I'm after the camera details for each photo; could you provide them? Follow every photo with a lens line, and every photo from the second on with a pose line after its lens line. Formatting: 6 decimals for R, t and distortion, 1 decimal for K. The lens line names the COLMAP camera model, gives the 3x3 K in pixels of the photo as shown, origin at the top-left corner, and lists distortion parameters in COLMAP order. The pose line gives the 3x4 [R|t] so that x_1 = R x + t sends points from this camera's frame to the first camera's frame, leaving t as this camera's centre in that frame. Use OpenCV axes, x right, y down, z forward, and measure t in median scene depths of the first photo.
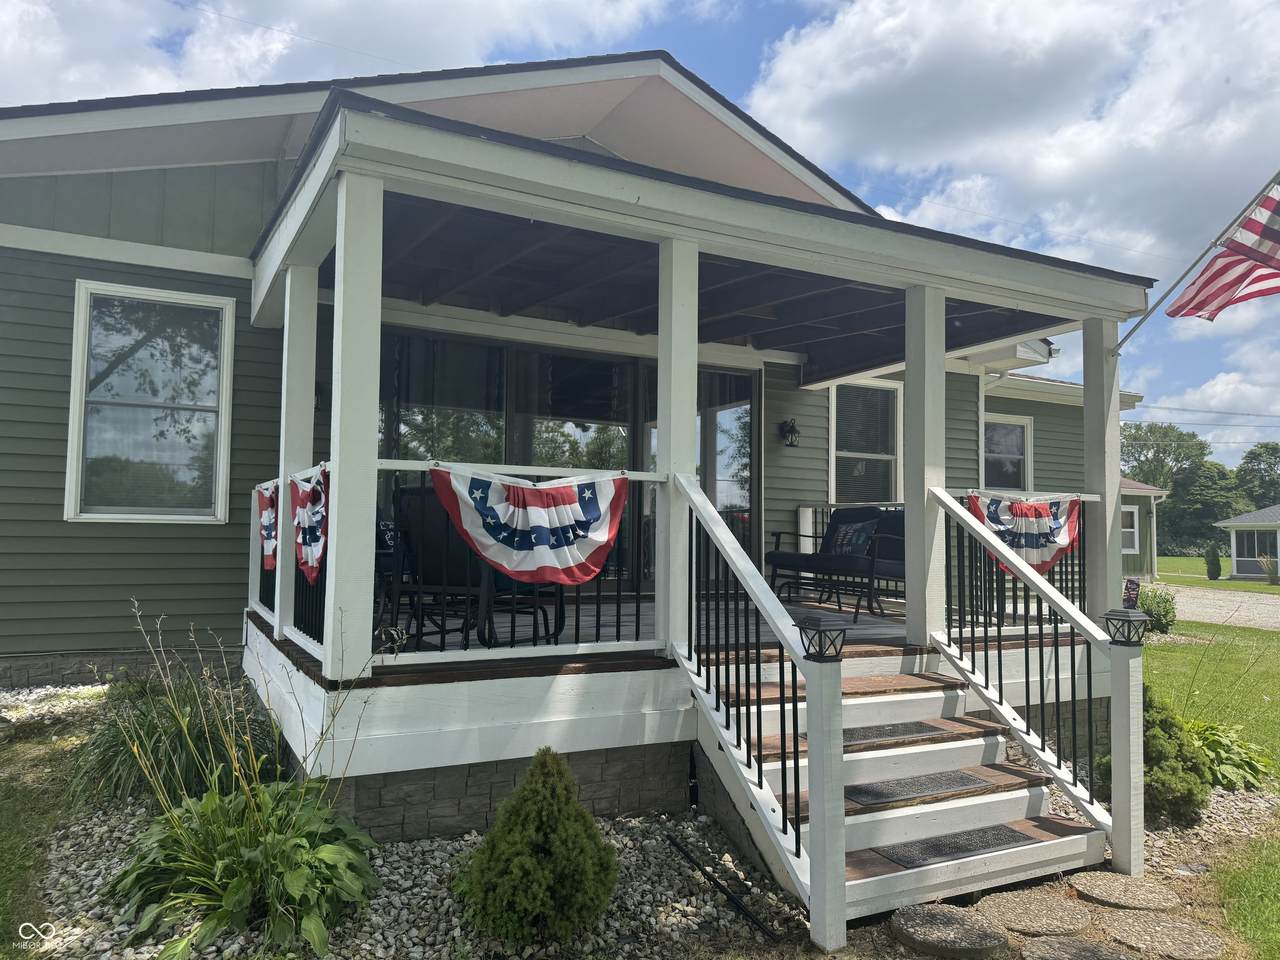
lens RADIAL K [[909.5, 0, 640.0], [0, 909.5, 480.0], [0, 0, 1]] dist [0.130072, -0.174557]
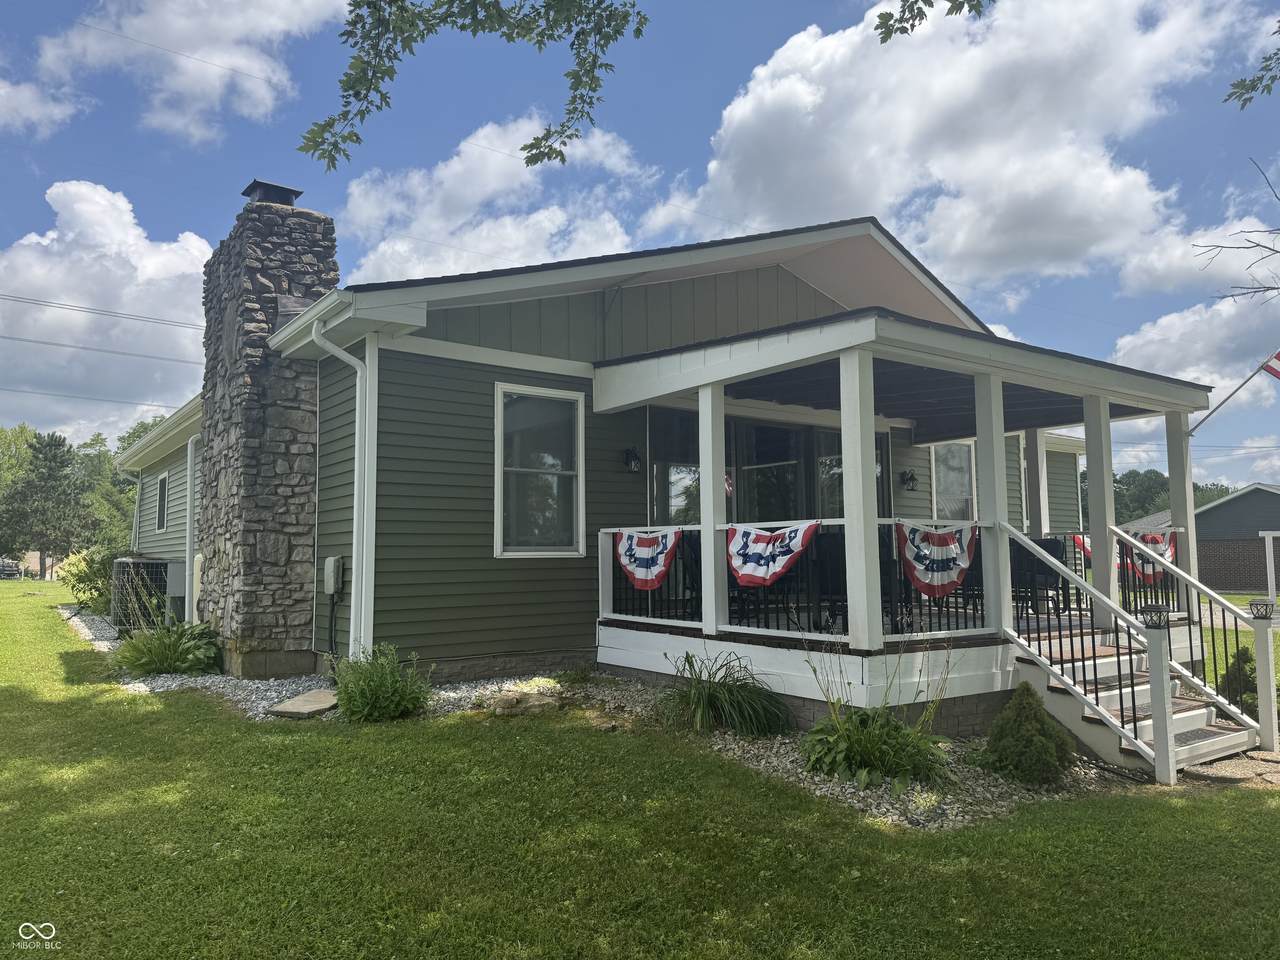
lens RADIAL K [[909.5, 0, 640.0], [0, 909.5, 480.0], [0, 0, 1]] dist [0.130072, -0.174557]
pose [[0.988661, -0.008603, 0.149917, -0.769704], [0.012338, 0.999636, -0.024000, -0.045885], [-0.149656, 0.025577, 0.988407, -0.469833]]
